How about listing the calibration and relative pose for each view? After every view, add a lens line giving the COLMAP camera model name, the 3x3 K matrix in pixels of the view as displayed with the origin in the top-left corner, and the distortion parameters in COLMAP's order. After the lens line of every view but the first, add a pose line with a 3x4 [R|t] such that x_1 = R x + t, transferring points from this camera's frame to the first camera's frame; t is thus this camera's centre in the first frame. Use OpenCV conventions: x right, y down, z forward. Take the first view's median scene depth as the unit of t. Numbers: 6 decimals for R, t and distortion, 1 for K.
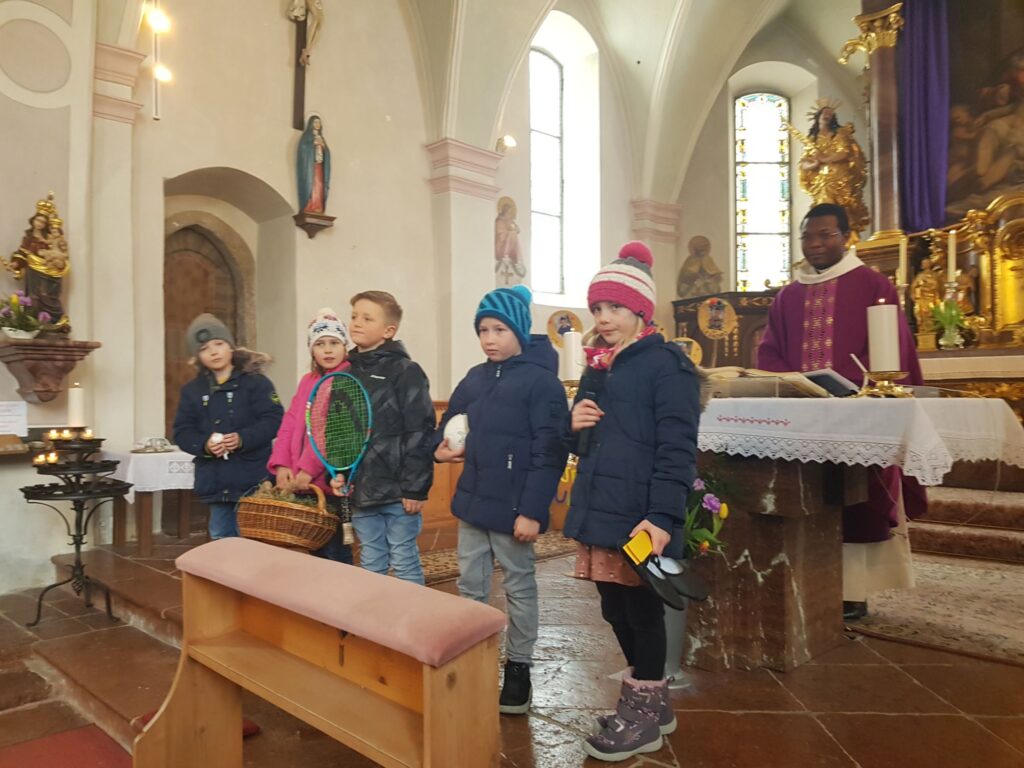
lens RADIAL K [[785.4, 0, 480.4], [0, 785.4, 392.7], [0, 0, 1]] dist [0.062534, -0.087119]
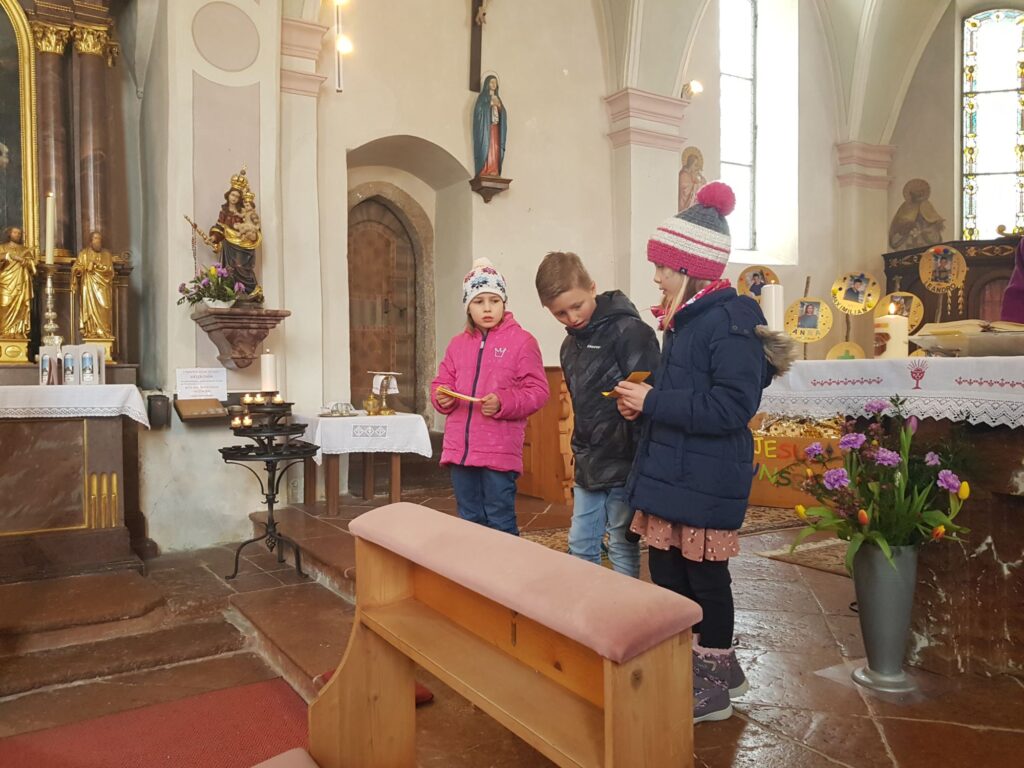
lens RADIAL K [[785.4, 0, 488.8], [0, 785.4, 393.7], [0, 0, 1]] dist [0.062534, -0.087119]
pose [[0.976964, 0.001999, -0.213394, -0.001911], [0.006784, 0.999160, 0.040421, 0.003848], [0.213296, -0.040937, 0.976130, 0.029319]]
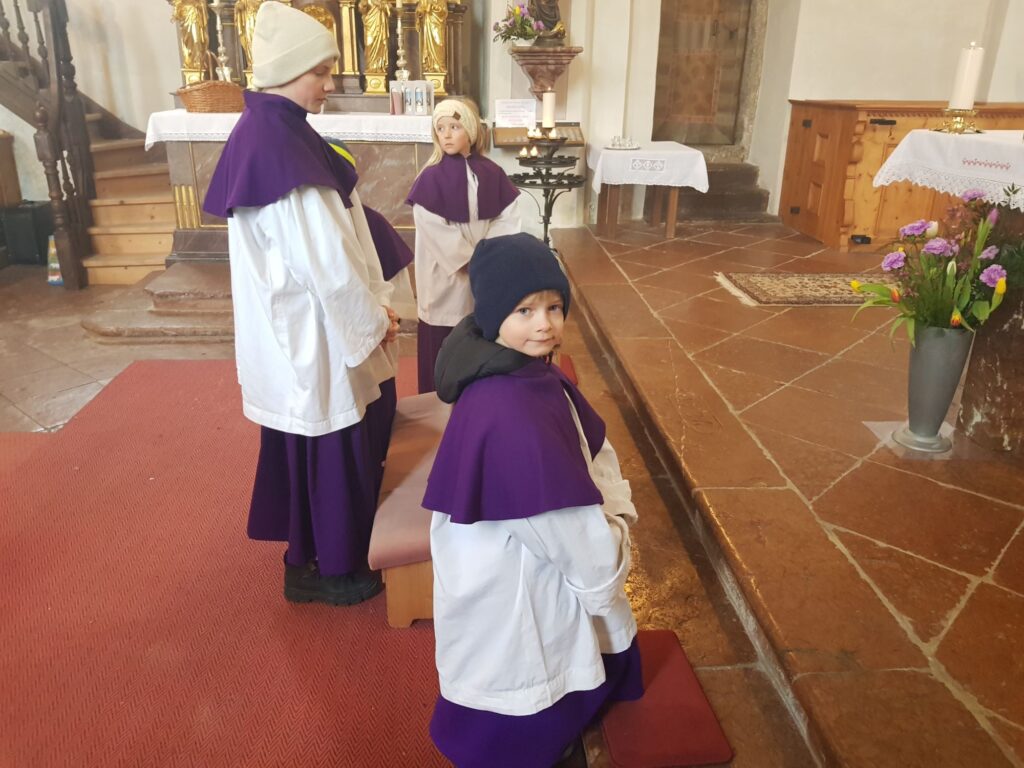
lens RADIAL K [[785.4, 0, 508.6], [0, 785.4, 372.8], [0, 0, 1]] dist [0.062534, -0.087119]
pose [[0.759424, 0.240540, -0.604496, 0.176929], [-0.002309, 0.930133, 0.367216, -0.033191], [0.650592, -0.277477, 0.706921, -0.004742]]
